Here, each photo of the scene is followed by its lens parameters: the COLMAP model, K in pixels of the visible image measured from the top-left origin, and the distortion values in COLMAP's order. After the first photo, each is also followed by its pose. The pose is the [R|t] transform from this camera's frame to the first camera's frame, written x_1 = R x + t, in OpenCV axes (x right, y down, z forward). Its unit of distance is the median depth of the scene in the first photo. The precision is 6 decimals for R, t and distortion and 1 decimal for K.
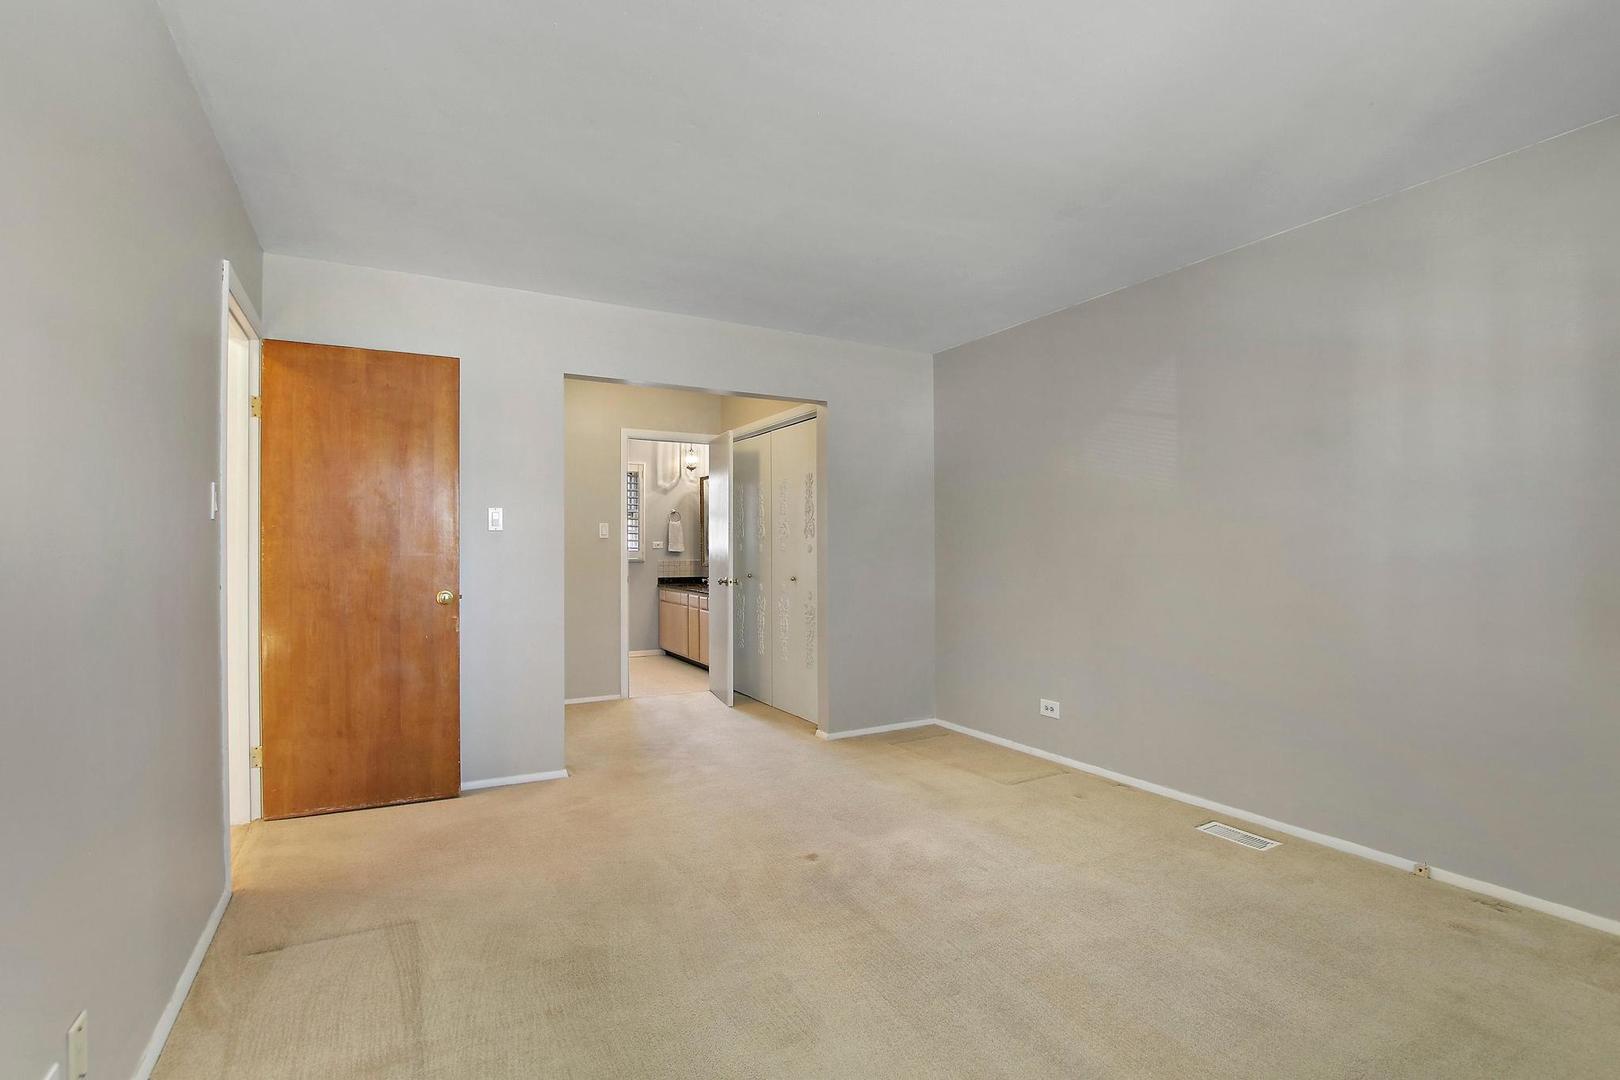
lens RADIAL K [[751.8, 0, 805.6], [0, 751.8, 546.7], [0, 0, 1]] dist [-0.024055, 0.000469]
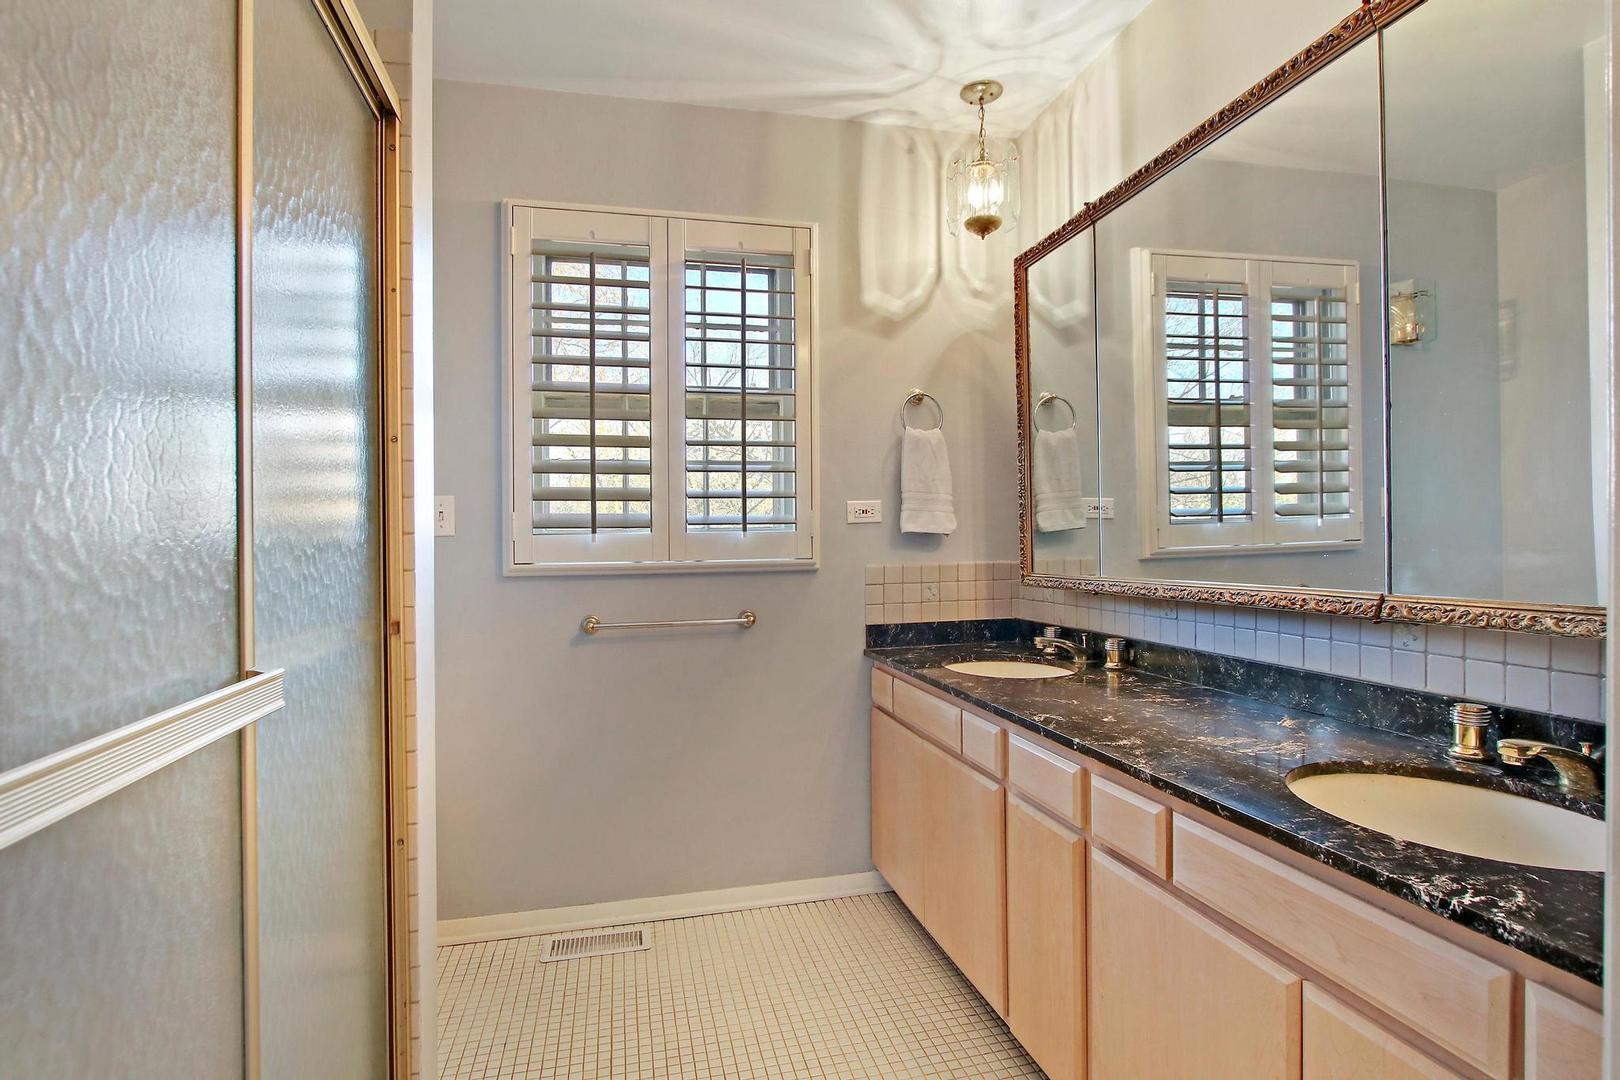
lens RADIAL K [[751.8, 0, 806.3], [0, 751.8, 539.8], [0, 0, 1]] dist [-0.024055, 0.000469]
pose [[0.961016, -0.006614, -0.276414, -0.139222], [0.008415, 0.999950, 0.005331, 0.007012], [0.276365, -0.007450, 0.961024, 0.720253]]
